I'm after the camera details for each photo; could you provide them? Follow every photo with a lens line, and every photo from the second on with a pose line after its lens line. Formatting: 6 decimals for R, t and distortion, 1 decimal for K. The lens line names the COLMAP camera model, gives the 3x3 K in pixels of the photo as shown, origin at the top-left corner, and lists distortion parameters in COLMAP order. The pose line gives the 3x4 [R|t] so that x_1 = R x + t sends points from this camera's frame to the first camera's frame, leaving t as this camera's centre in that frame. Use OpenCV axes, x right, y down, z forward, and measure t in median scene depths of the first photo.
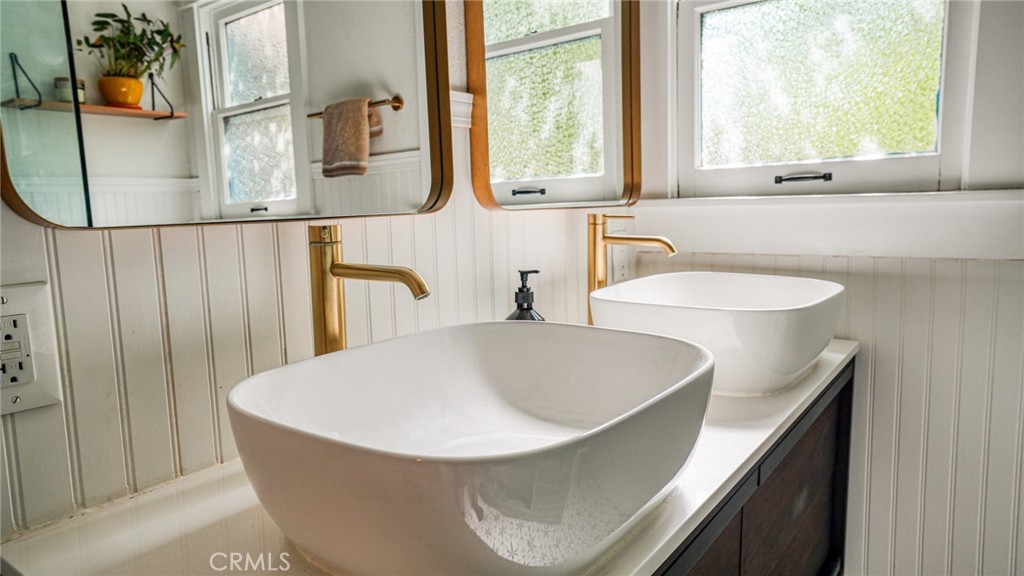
lens RADIAL K [[650.2, 0, 507.5], [0, 650.2, 284.6], [0, 0, 1]] dist [0.002393, 0.001205]
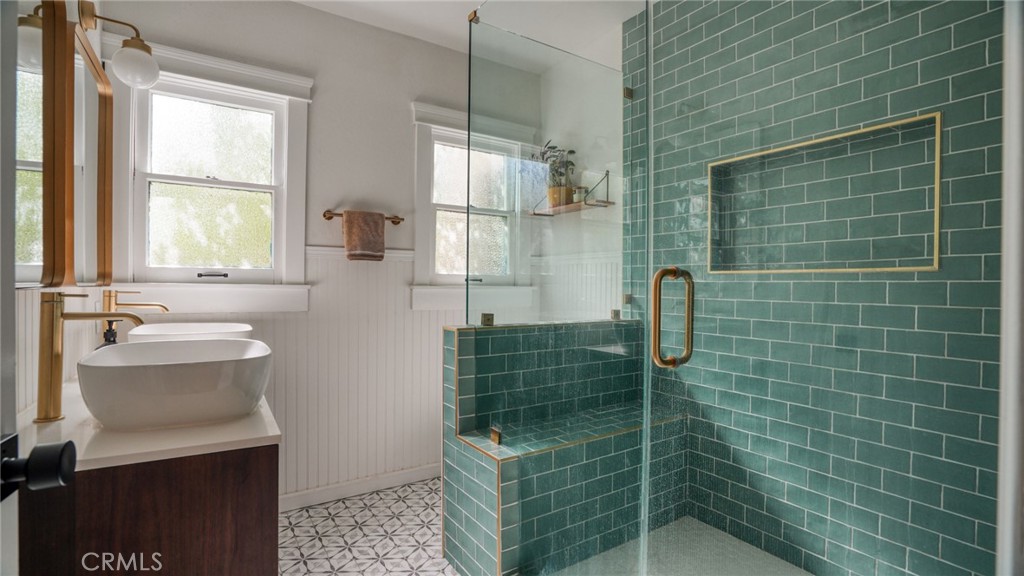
lens RADIAL K [[486.2, 0, 512.5], [0, 486.2, 283.9], [0, 0, 1]] dist [-0.031926, 0.008453]
pose [[0.350368, 0.035133, 0.935953, -0.656398], [0.095023, 0.992807, -0.072838, 0.065114], [-0.931780, 0.114457, 0.344509, -0.409481]]
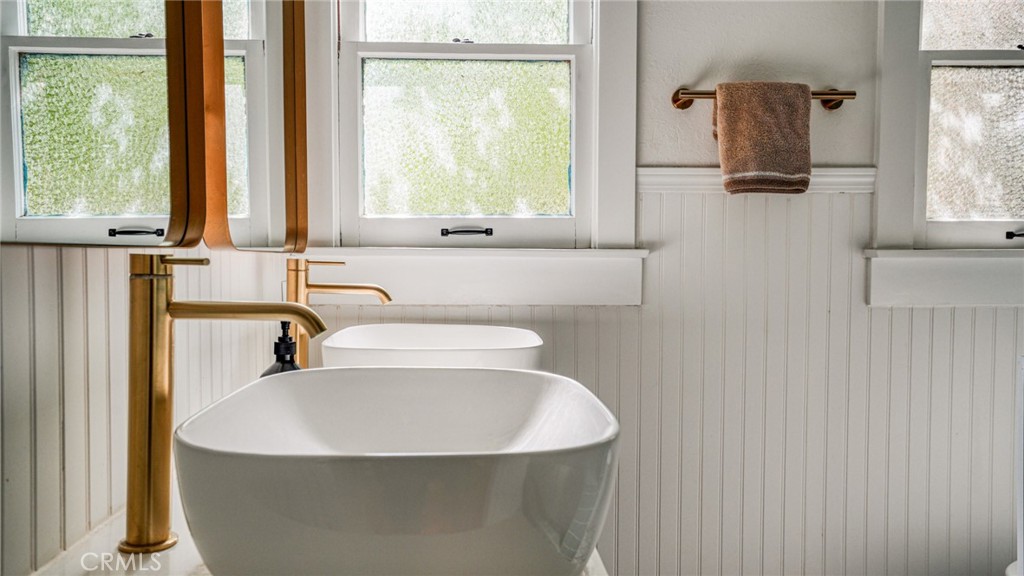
lens RADIAL K [[808.5, 0, 505.3], [0, 808.5, 293.6], [0, 0, 1]] dist [-0.029641, -0.002735]
pose [[0.760640, 0.004585, 0.649158, -0.359065], [0.053363, 0.996149, -0.069563, 0.030153], [-0.646977, 0.087554, 0.757466, -0.016621]]
